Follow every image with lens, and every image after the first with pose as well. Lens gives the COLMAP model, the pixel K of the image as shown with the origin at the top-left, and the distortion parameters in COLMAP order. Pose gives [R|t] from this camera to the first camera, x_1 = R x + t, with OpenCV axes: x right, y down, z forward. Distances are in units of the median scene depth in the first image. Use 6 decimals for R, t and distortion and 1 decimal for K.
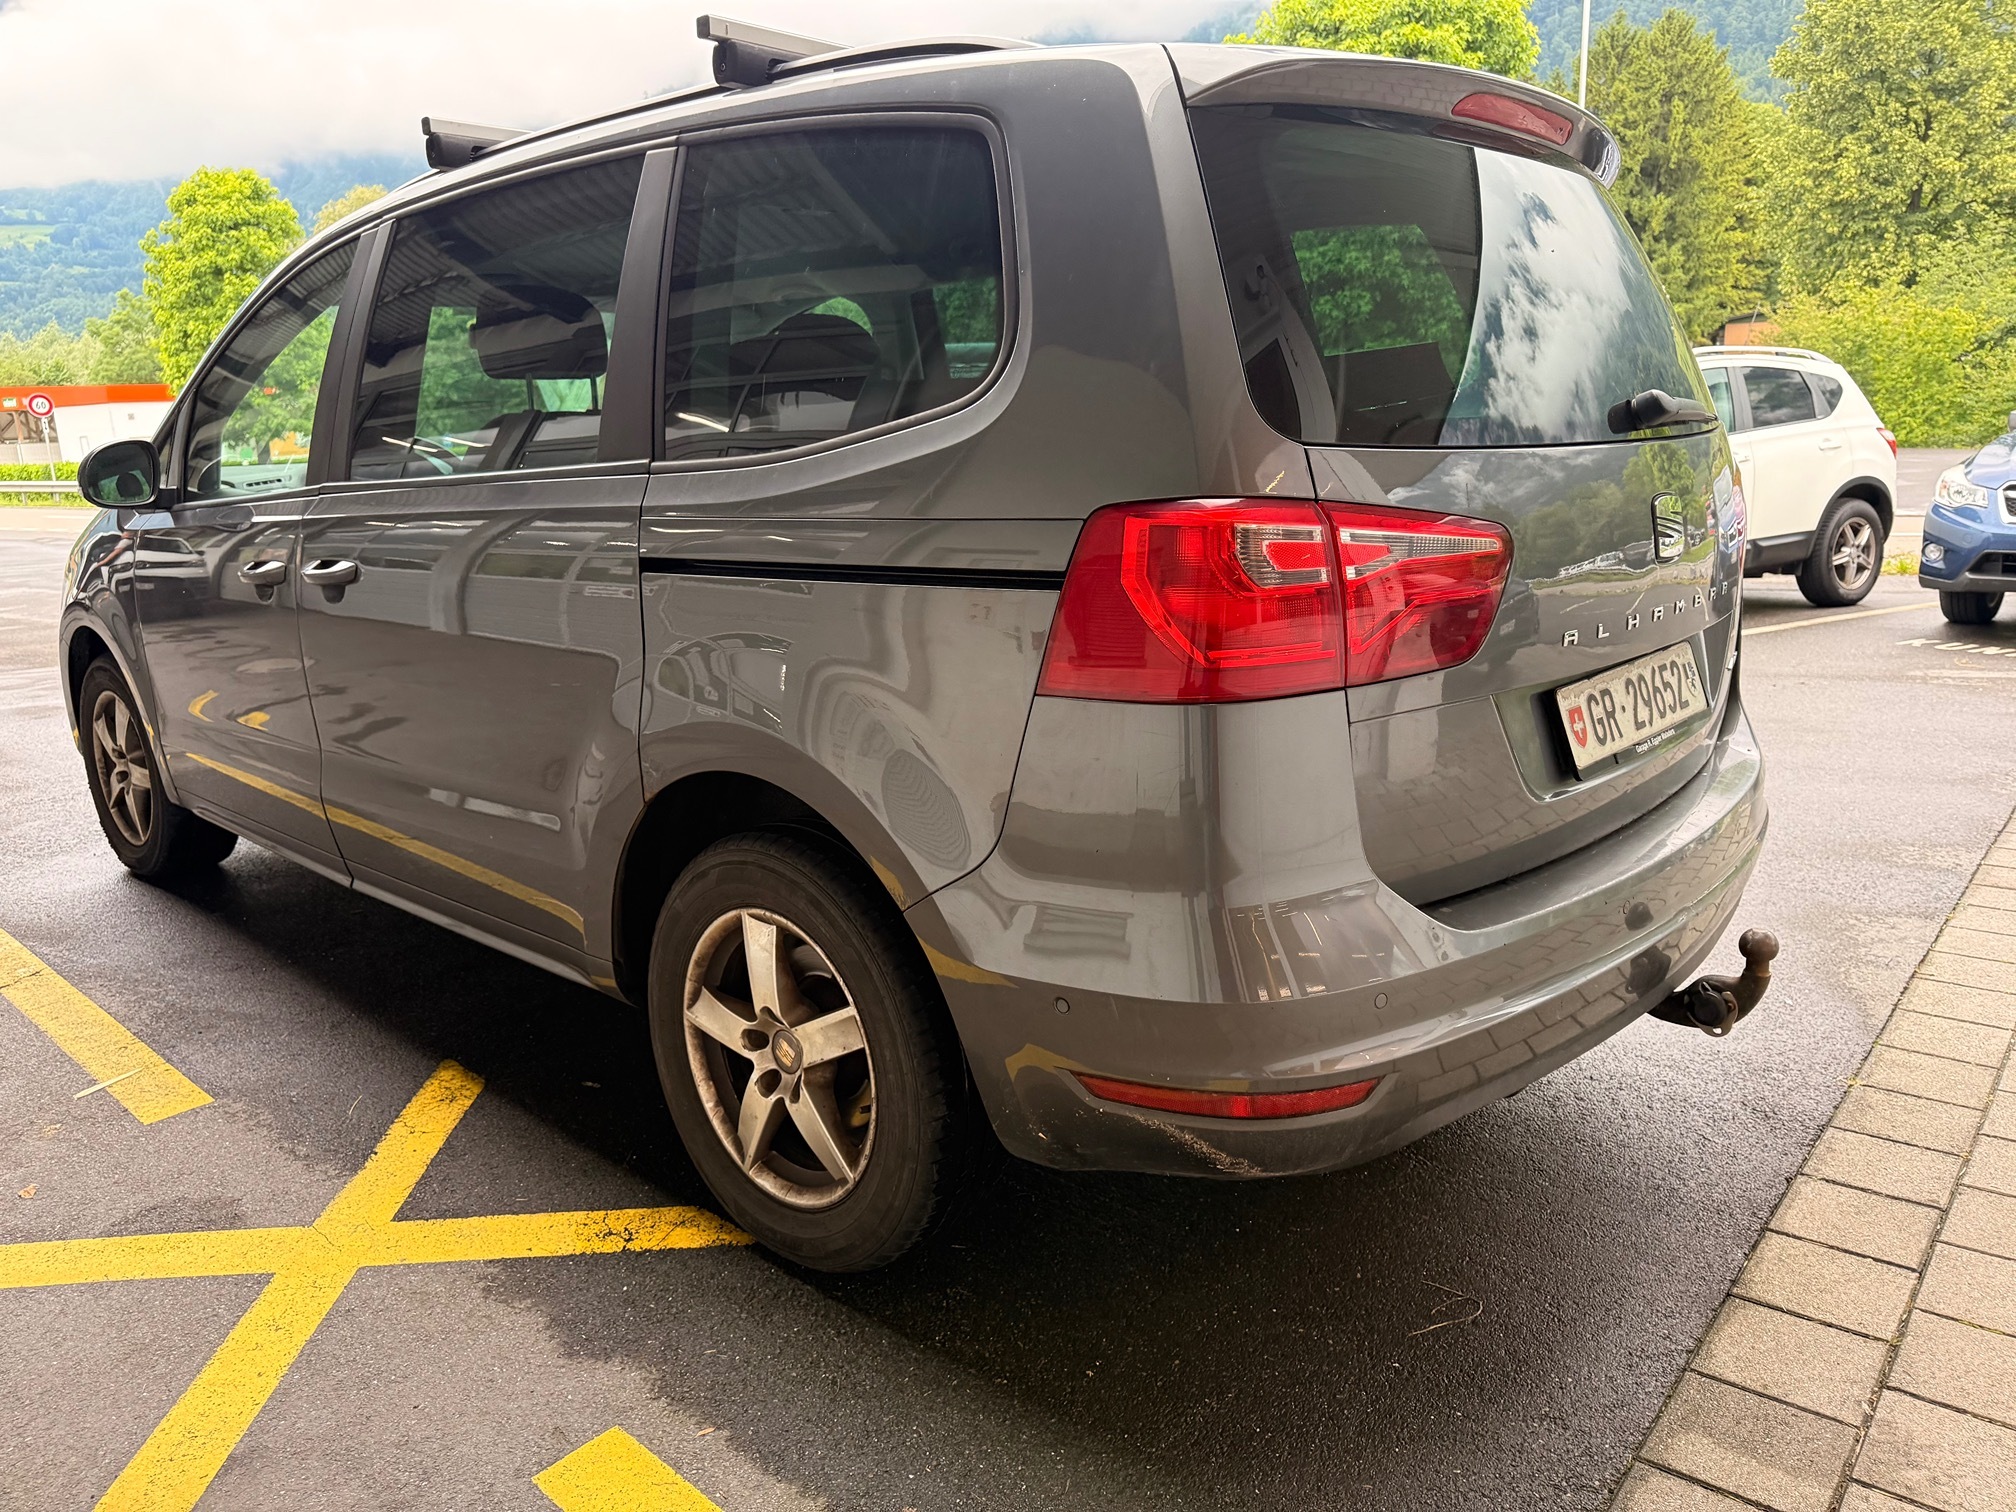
lens RADIAL K [[1450.4, 0, 1029.5], [0, 1450.4, 749.0], [0, 0, 1]] dist [0.025381, -0.034274]
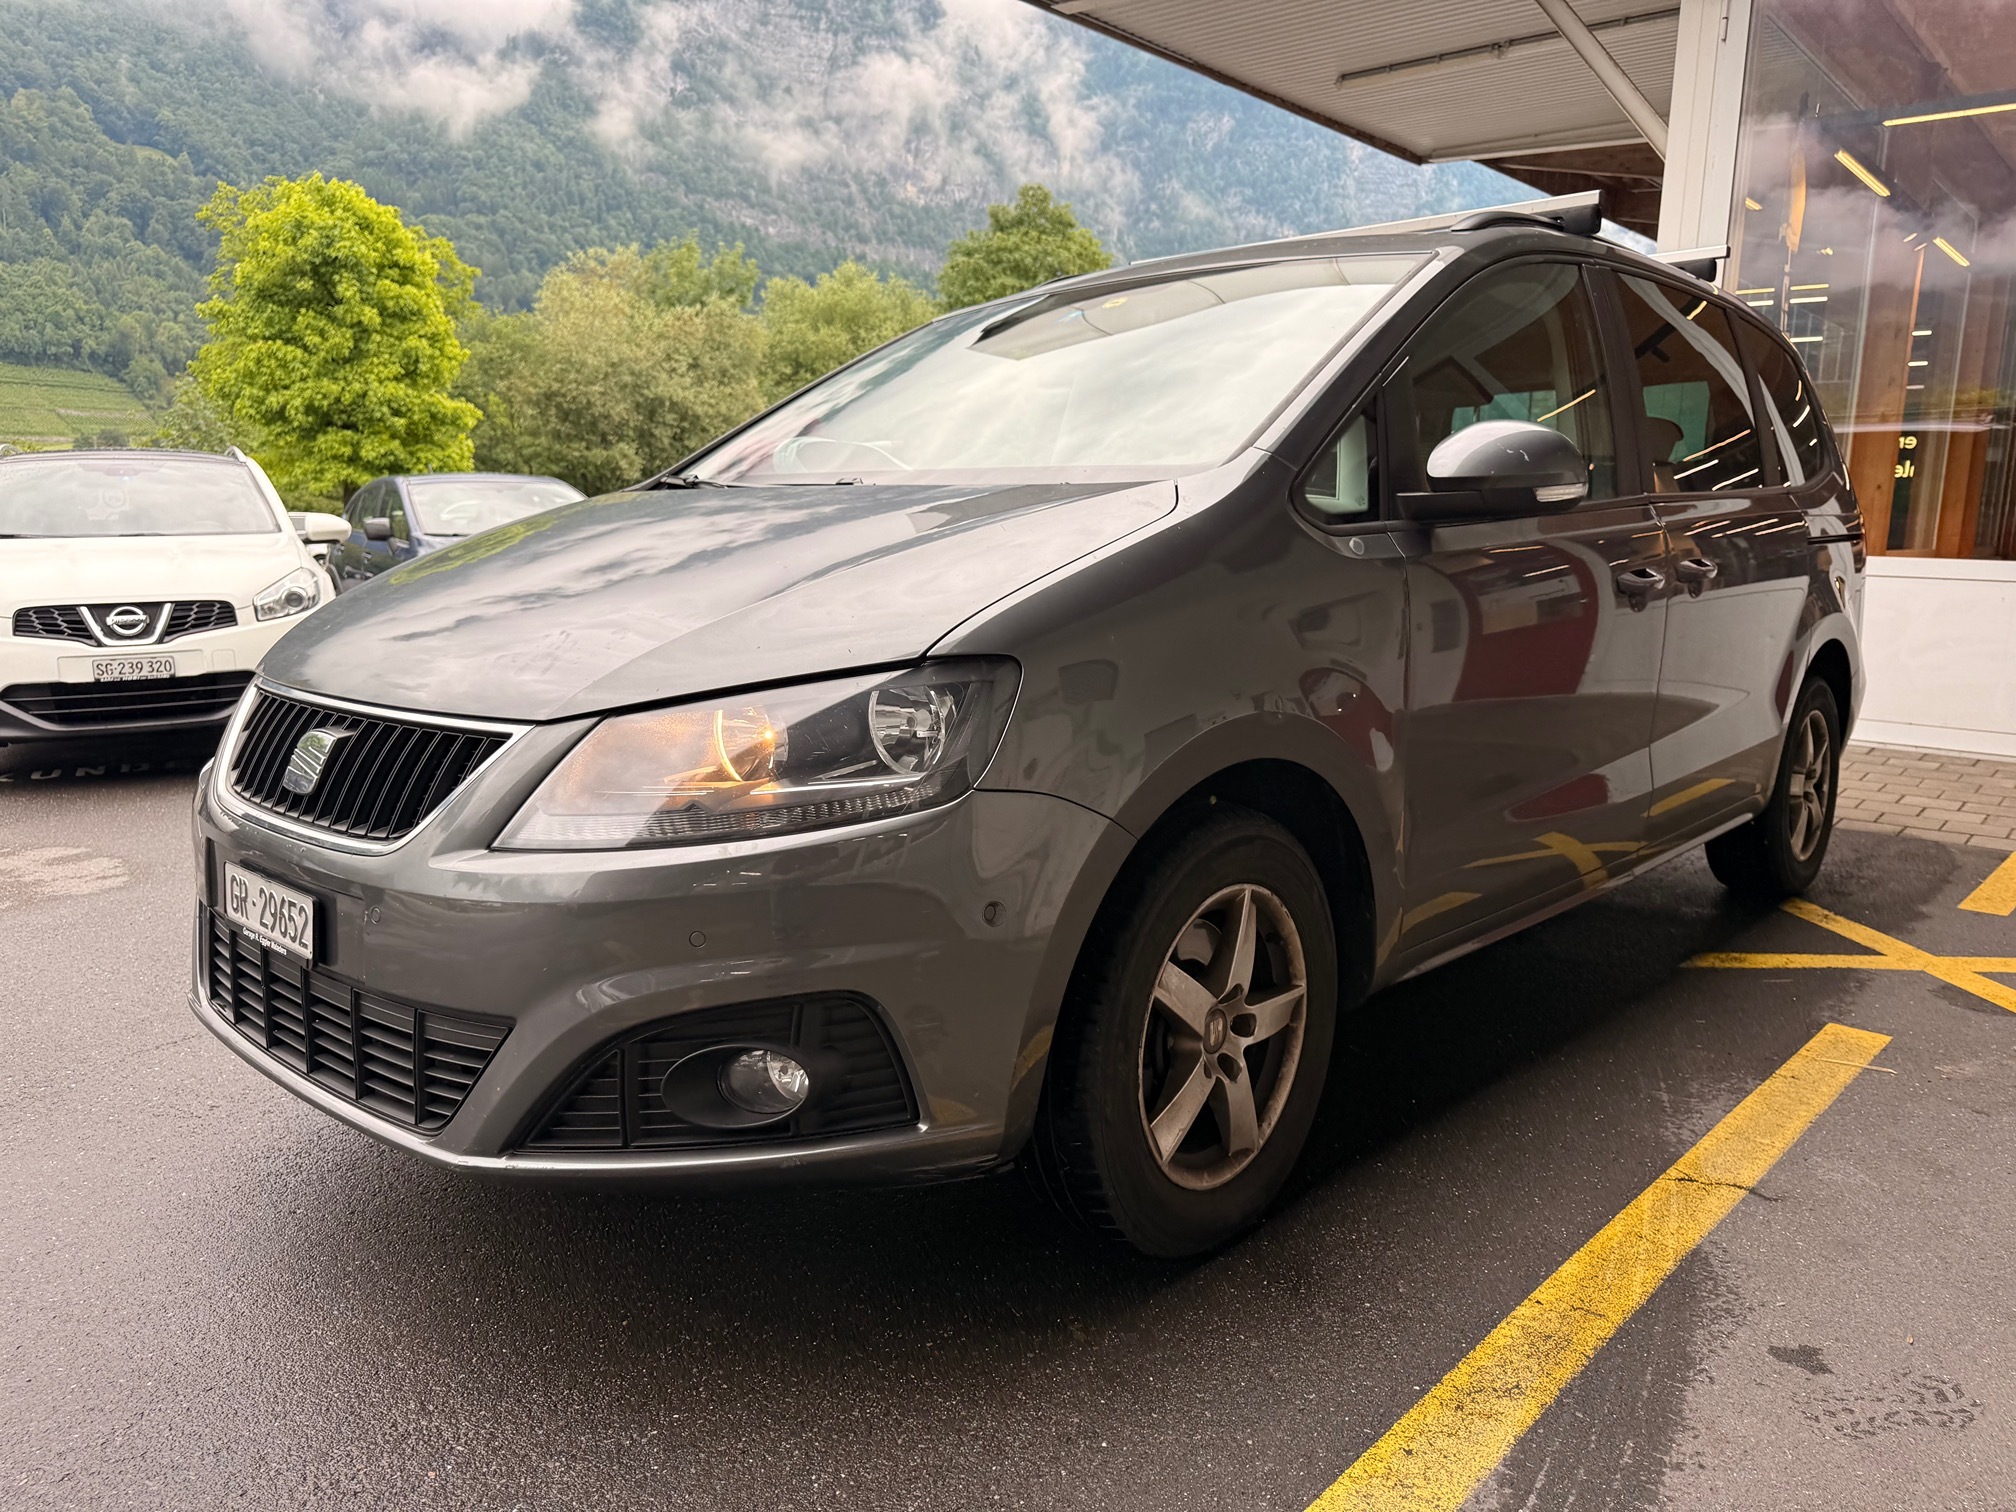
lens RADIAL K [[1450.4, 0, 1029.5], [0, 1450.4, 749.0], [0, 0, 1]] dist [0.025381, -0.034274]
pose [[-0.012766, -0.117584, 0.992981, -1.616448], [0.212081, 0.970150, 0.117607, -0.226277], [-0.977169, 0.212094, 0.012552, 1.515166]]
